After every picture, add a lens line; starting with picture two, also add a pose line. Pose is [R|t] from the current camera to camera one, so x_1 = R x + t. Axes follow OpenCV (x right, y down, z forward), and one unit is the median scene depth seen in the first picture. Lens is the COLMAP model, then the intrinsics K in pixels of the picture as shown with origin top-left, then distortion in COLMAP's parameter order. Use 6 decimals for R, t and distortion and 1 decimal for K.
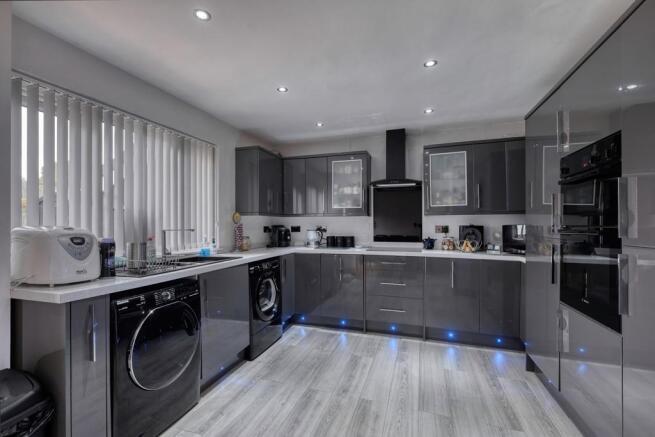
lens RADIAL K [[281.0, 0, 324.1], [0, 281.0, 219.7], [0, 0, 1]] dist [-0.000607, -0.000256]
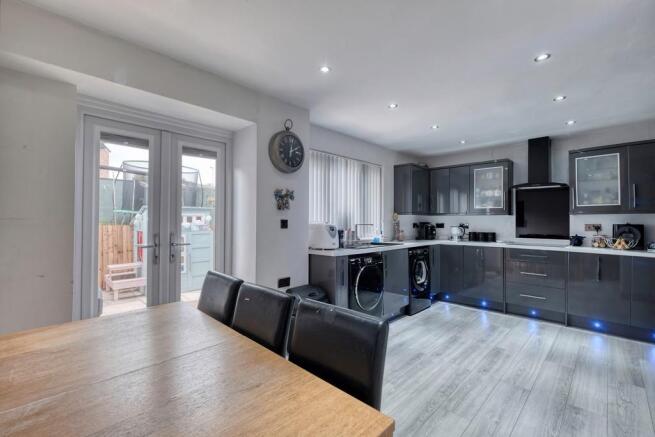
lens RADIAL K [[281.0, 0, 324.1], [0, 281.0, 219.7], [0, 0, 1]] dist [-0.000607, -0.000256]
pose [[0.894708, 0.005028, -0.446623, -0.009241], [-0.000937, 0.999956, 0.009381, -0.004223], [0.446650, -0.007975, 0.894673, -0.406279]]
